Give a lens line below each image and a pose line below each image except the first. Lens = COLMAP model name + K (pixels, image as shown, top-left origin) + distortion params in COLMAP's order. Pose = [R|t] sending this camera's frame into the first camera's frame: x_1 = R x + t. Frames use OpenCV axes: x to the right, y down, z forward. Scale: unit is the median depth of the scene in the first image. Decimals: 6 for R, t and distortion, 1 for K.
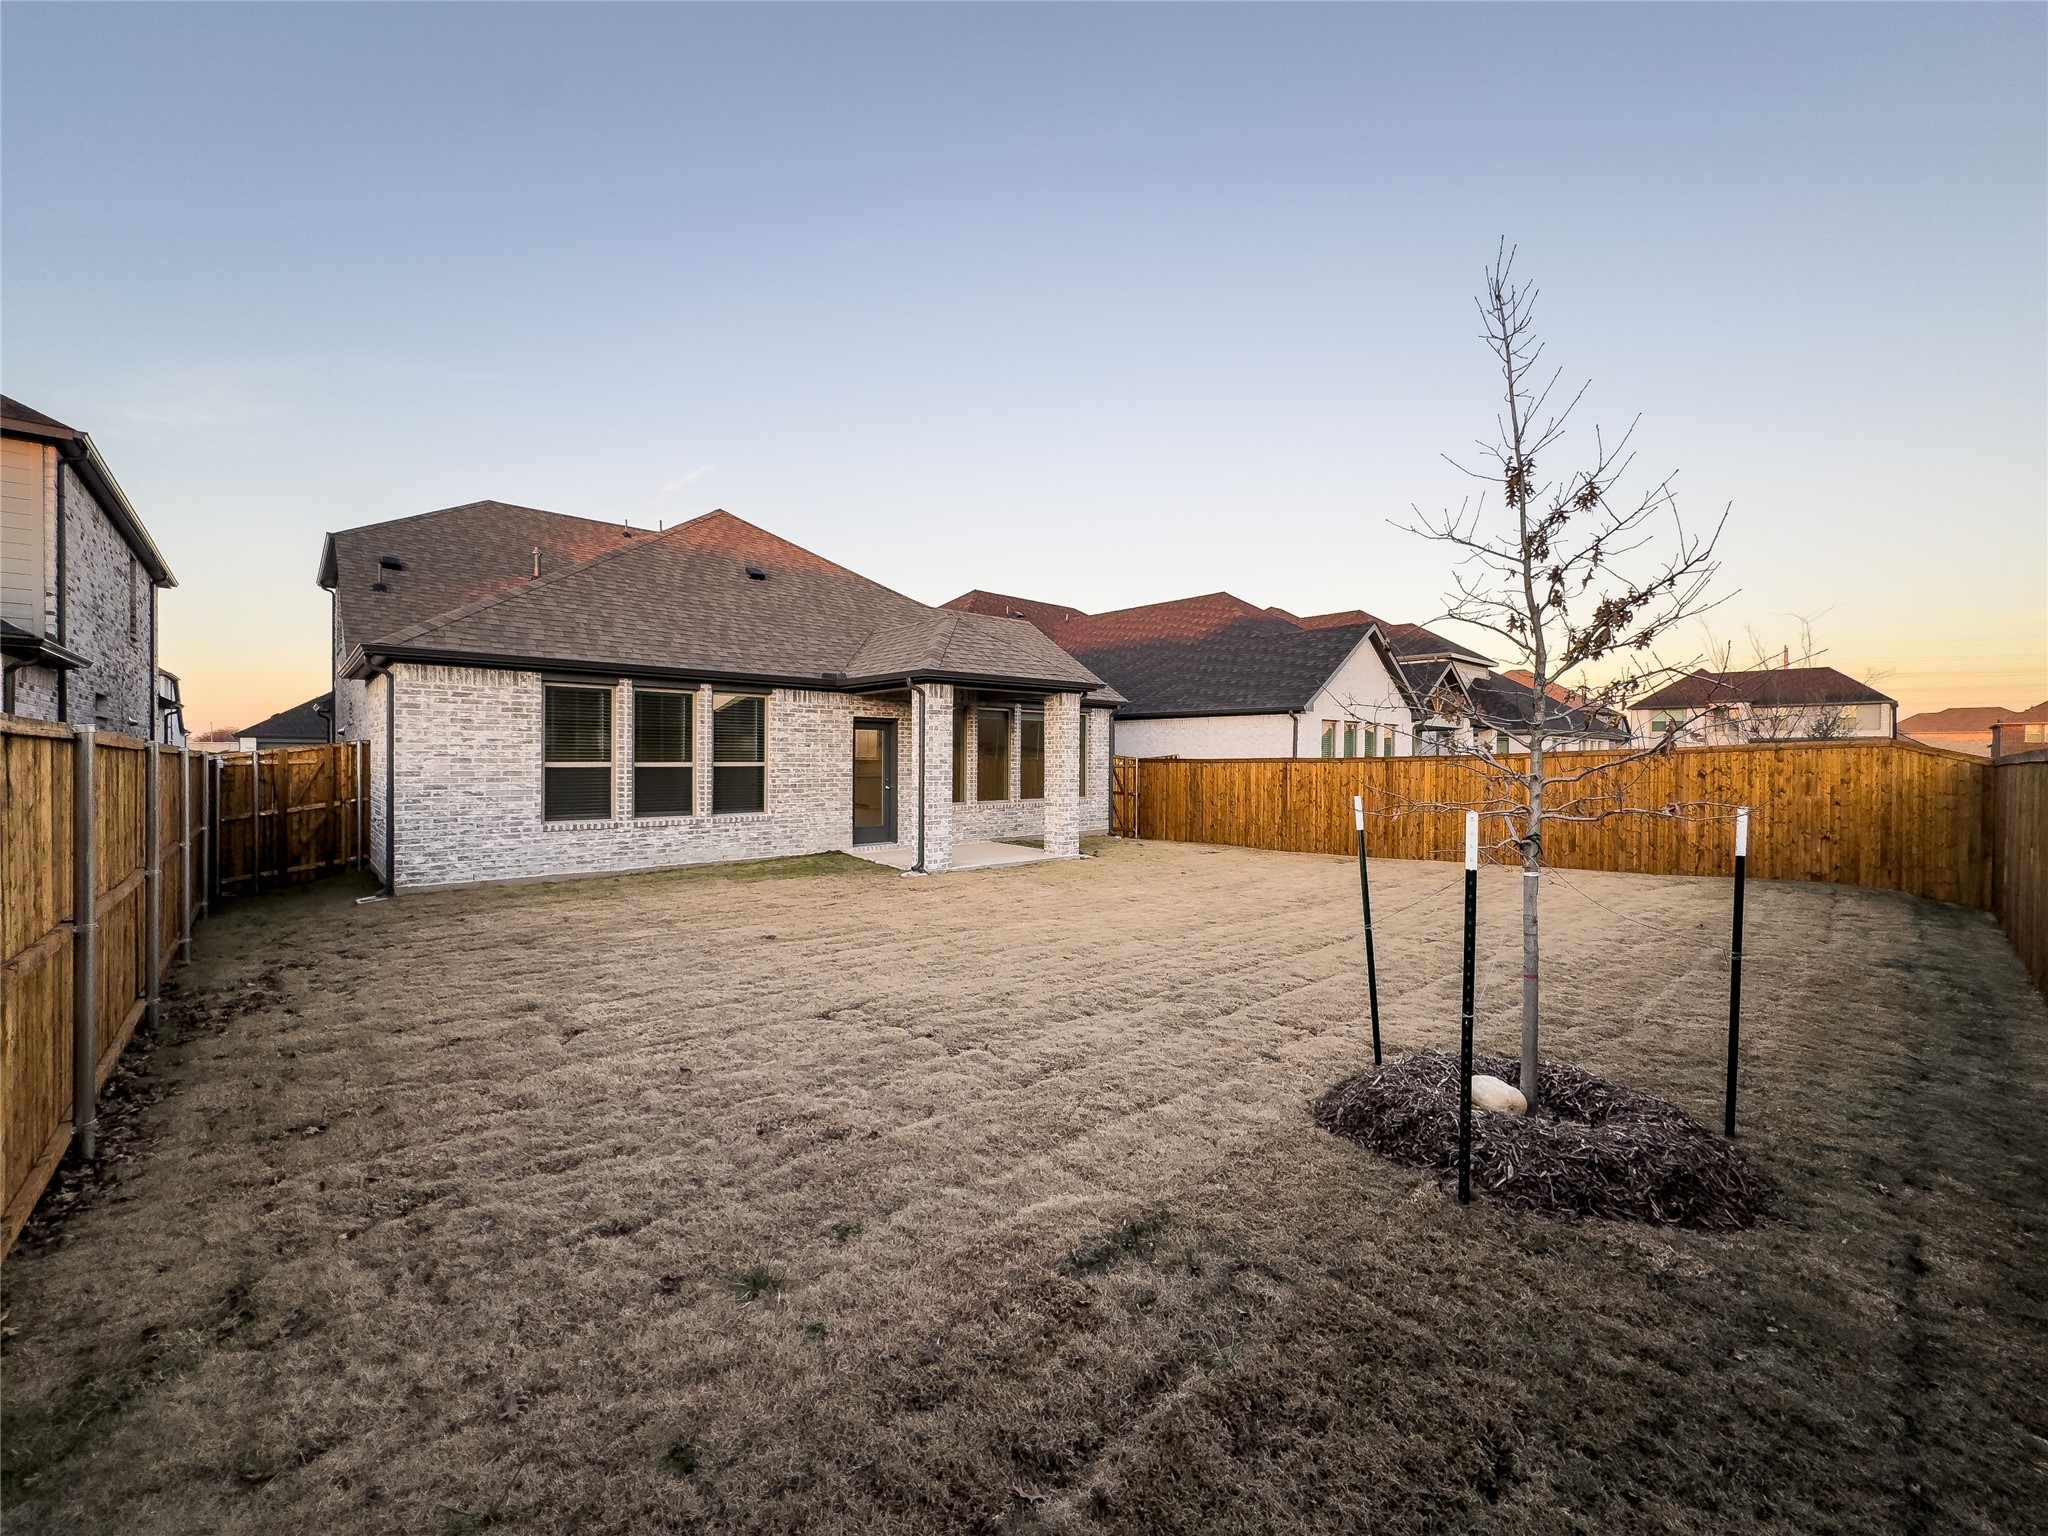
lens RADIAL K [[816.3, 0, 1026.0], [0, 816.3, 767.7], [0, 0, 1]] dist [0.000080, -0.000533]
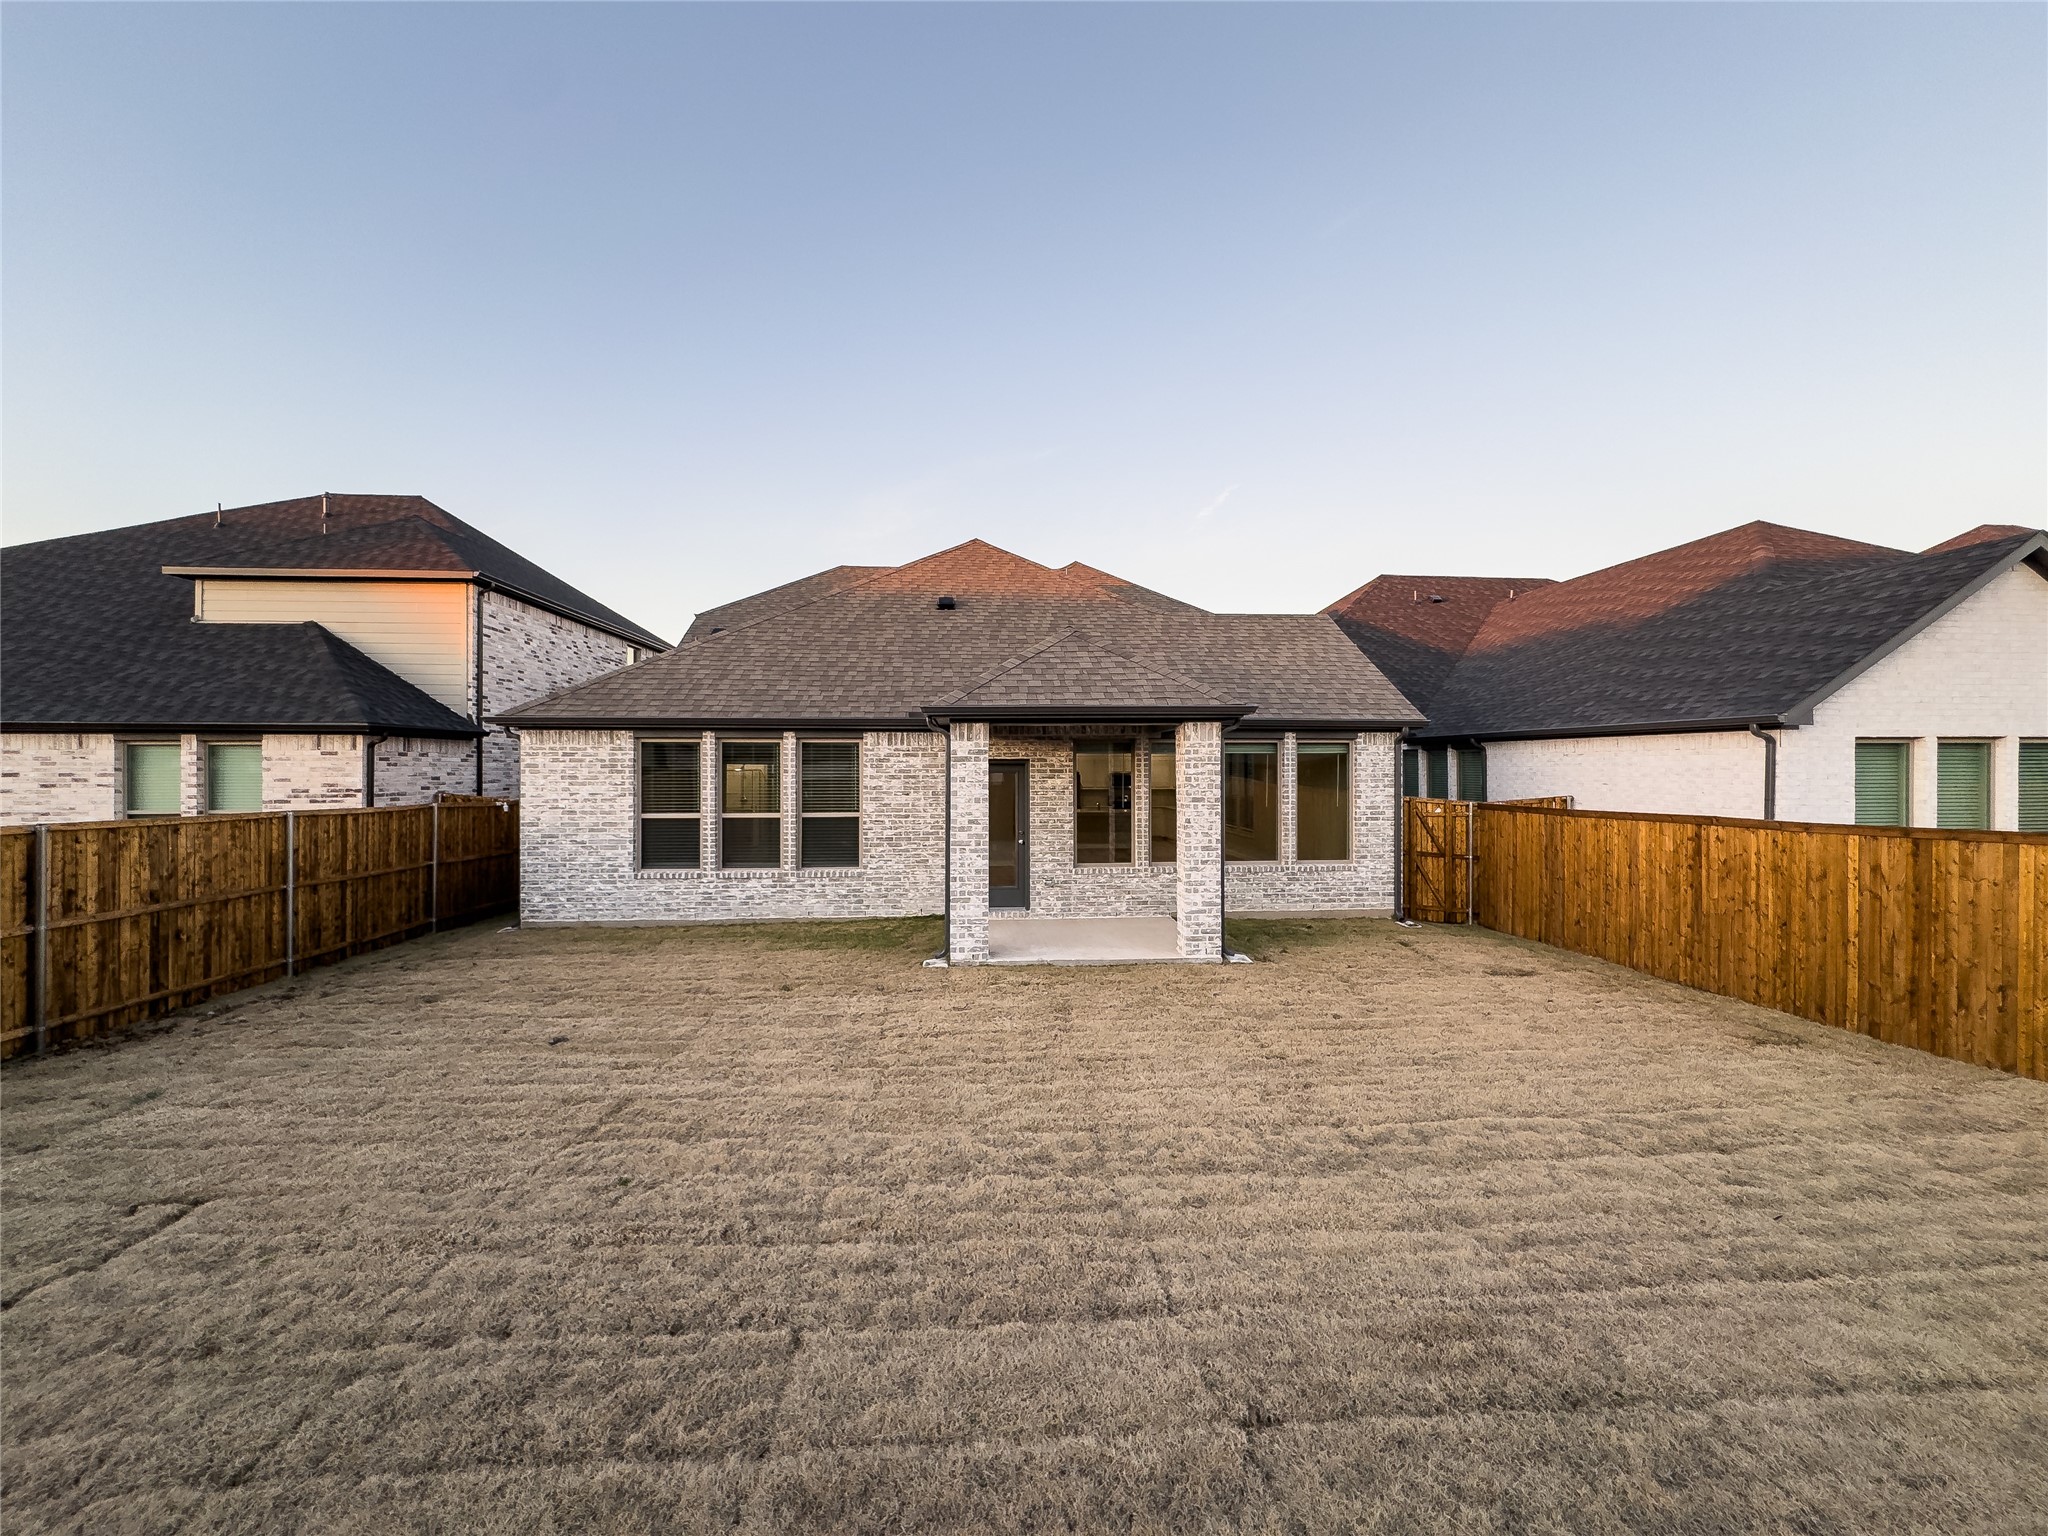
lens RADIAL K [[816.3, 0, 1028.5], [0, 816.3, 764.2], [0, 0, 1]] dist [0.000080, -0.000533]
pose [[0.789430, -0.005424, -0.613817, 0.391176], [-0.003532, 0.999904, -0.013379, -0.049205], [0.613831, 0.012729, 0.789335, 0.388685]]
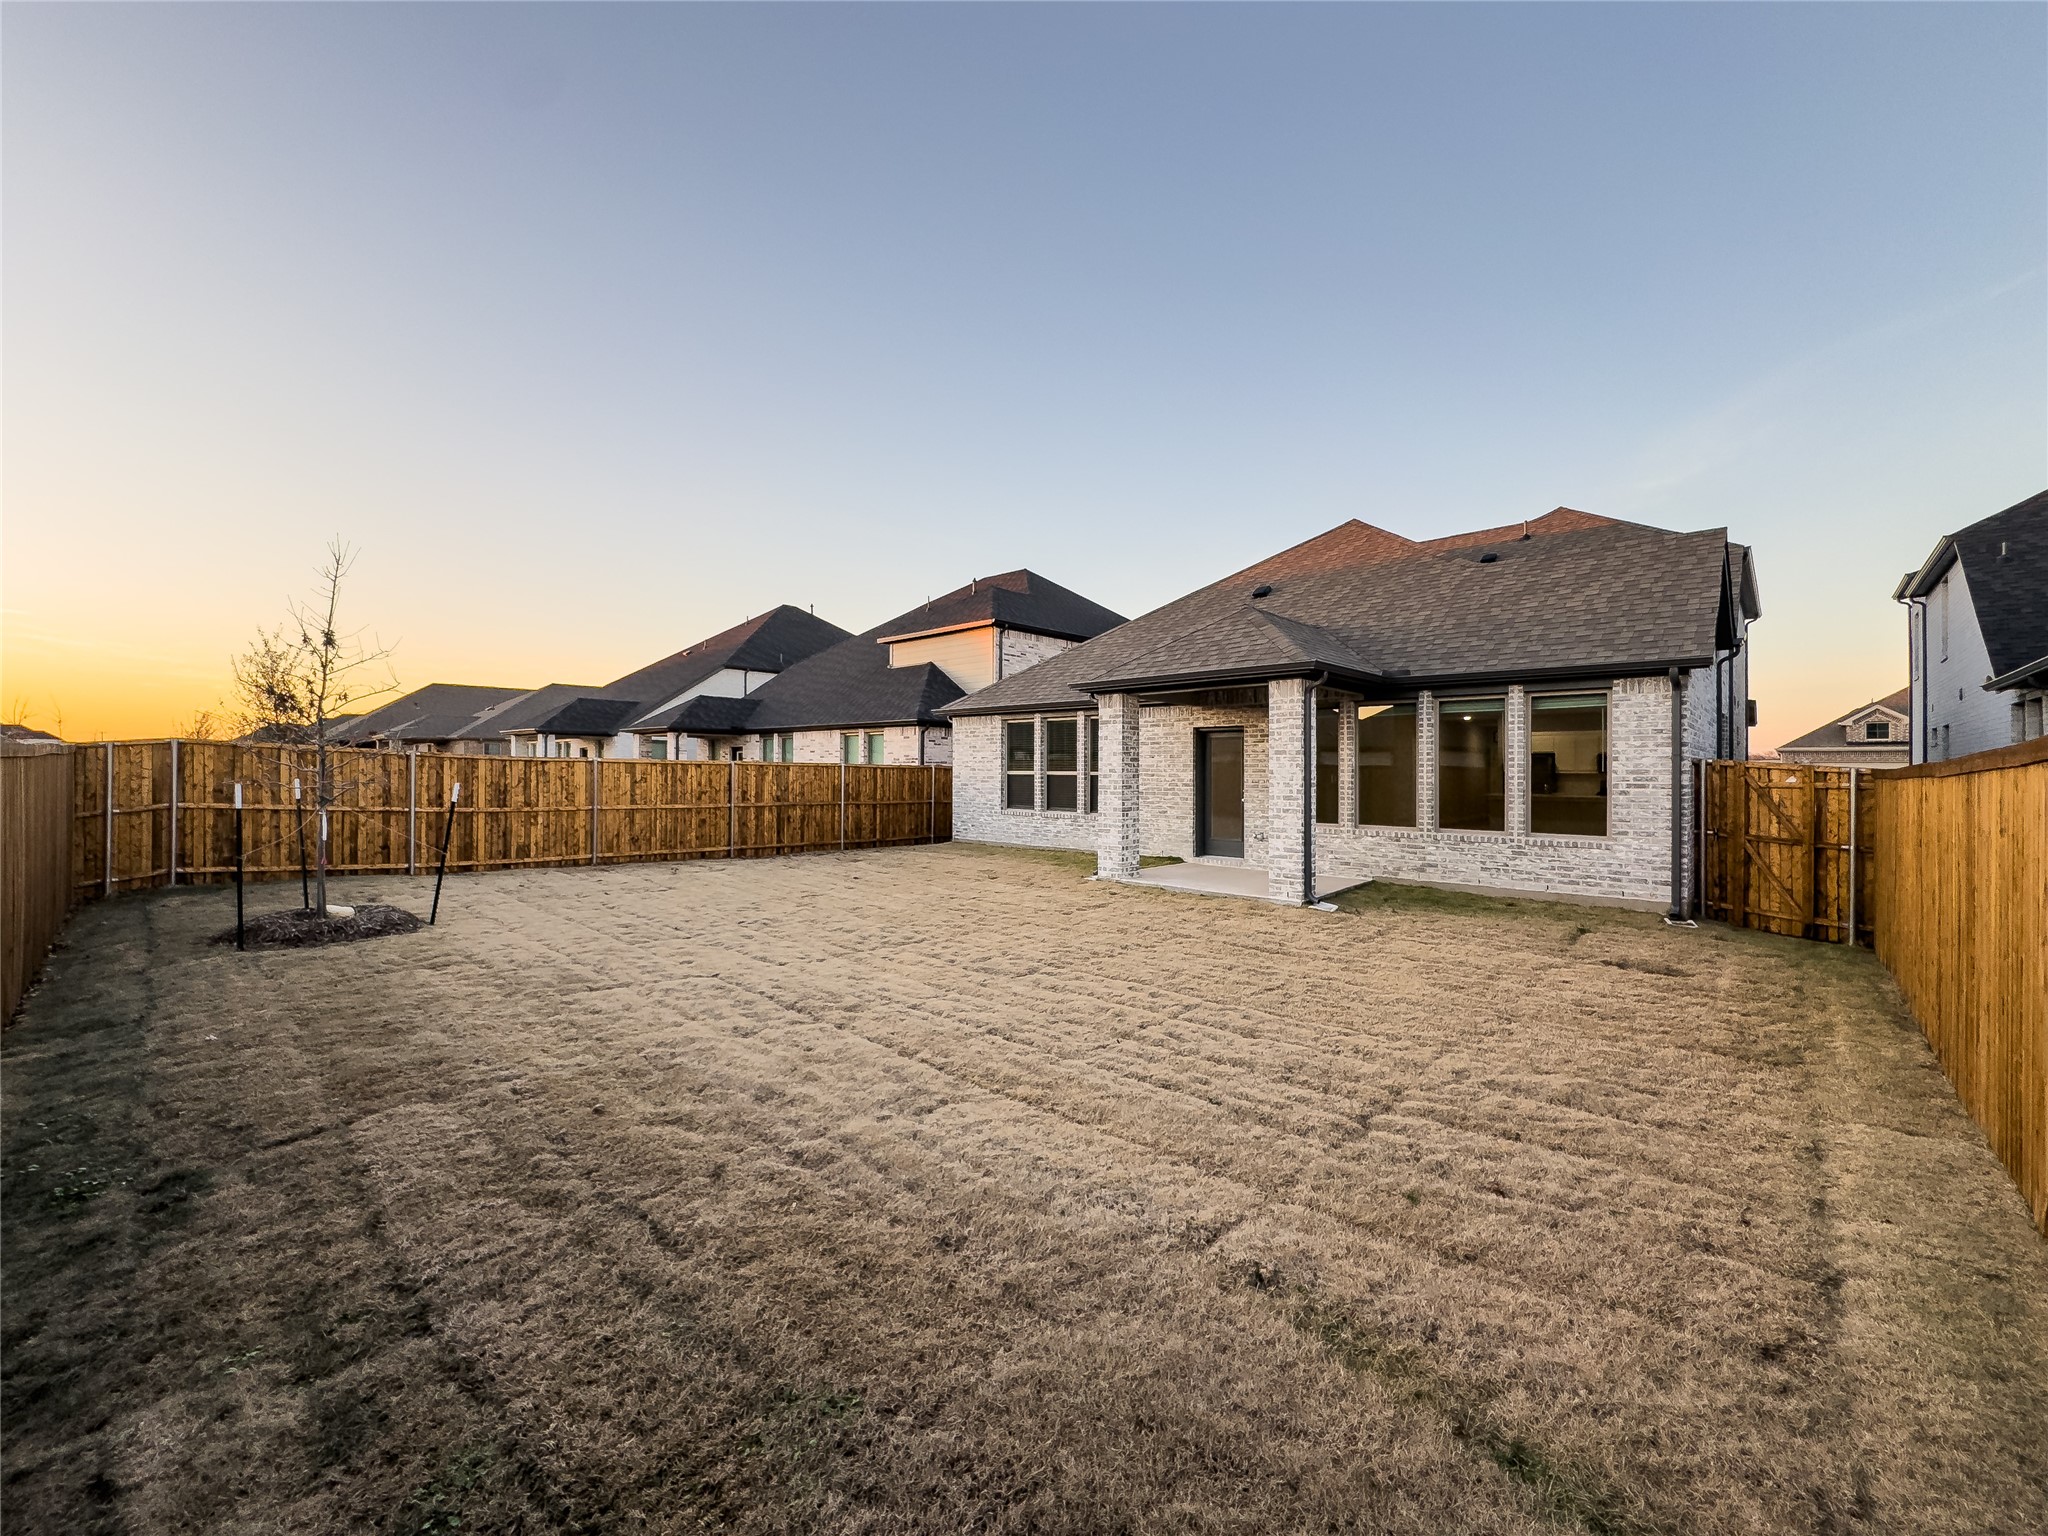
lens RADIAL K [[816.3, 0, 1025.8], [0, 816.3, 767.3], [0, 0, 1]] dist [0.000080, -0.000533]
pose [[0.080556, -0.003676, -0.996743, 0.832953], [-0.014094, 0.999889, -0.004826, -0.005620], [0.996650, 0.014437, 0.080496, 0.758350]]
